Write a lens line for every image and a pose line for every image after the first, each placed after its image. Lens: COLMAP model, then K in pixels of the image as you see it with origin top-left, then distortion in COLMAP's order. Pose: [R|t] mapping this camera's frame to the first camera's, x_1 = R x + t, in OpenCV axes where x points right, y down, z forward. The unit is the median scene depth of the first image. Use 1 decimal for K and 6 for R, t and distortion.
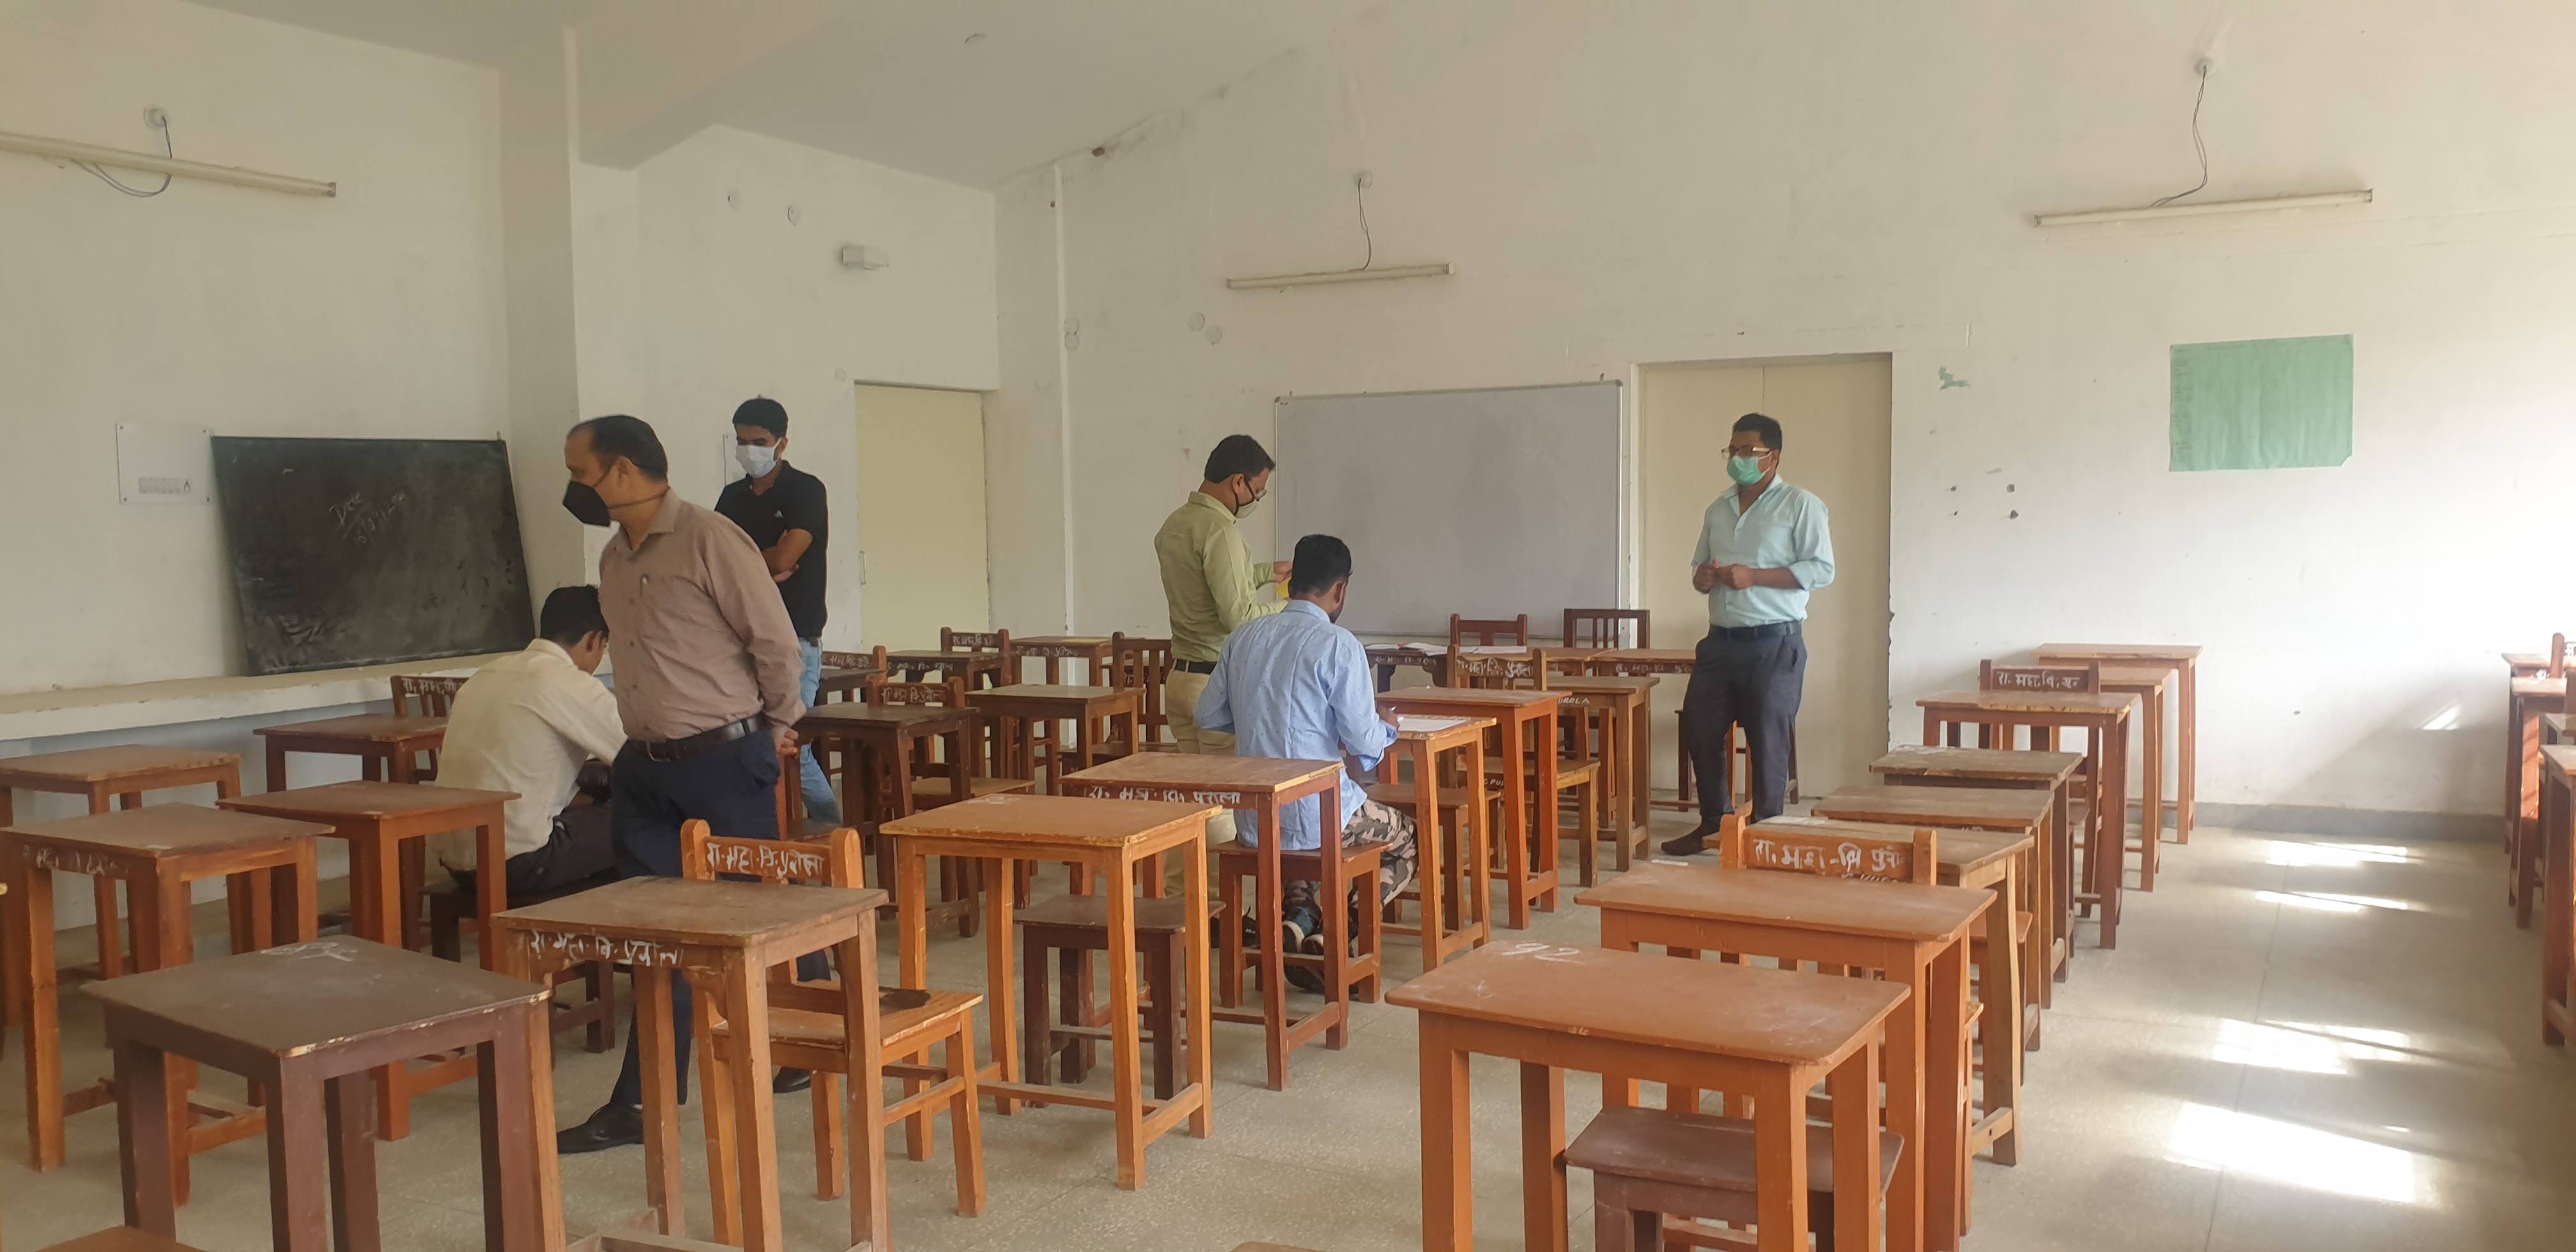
lens RADIAL K [[1900.7, 0, 1221.5], [0, 1900.7, 623.0], [0, 0, 1]] dist [0.116862, -0.198752]
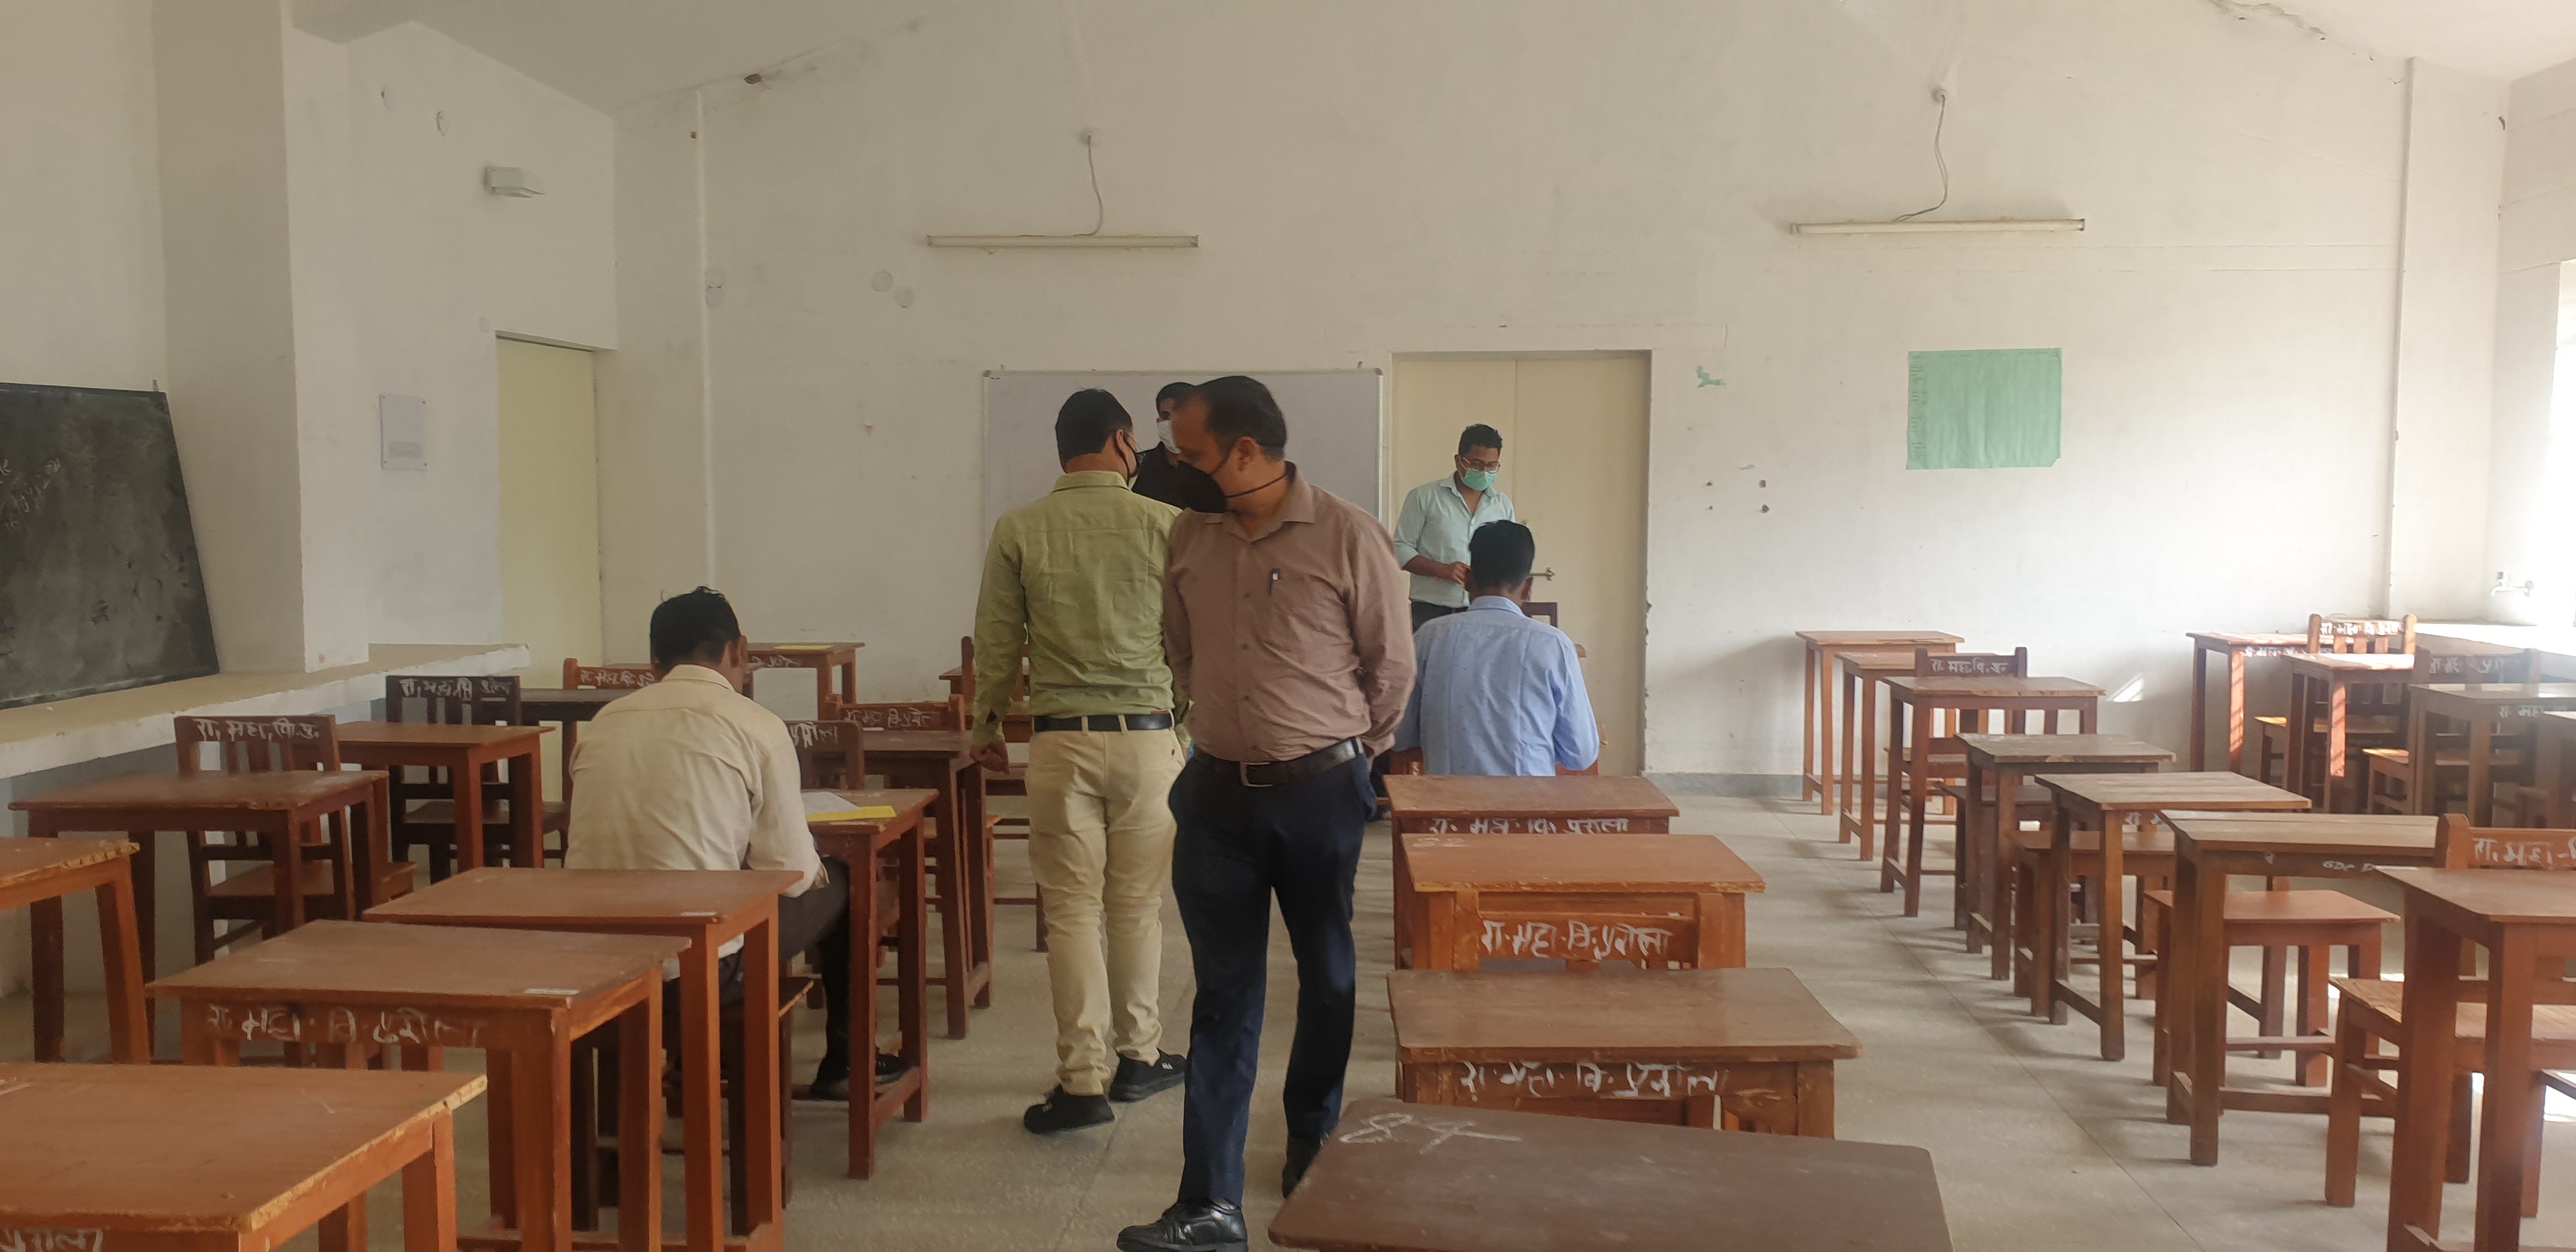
lens RADIAL K [[1964.3, 0, 1312.7], [0, 1964.3, 576.7], [0, 0, 1]] dist [0.070307, -0.108108]
pose [[0.919668, -0.006617, 0.392641, -0.255672], [0.015666, 0.999680, -0.019846, -0.002462], [-0.392385, 0.024402, 0.919477, 0.126769]]
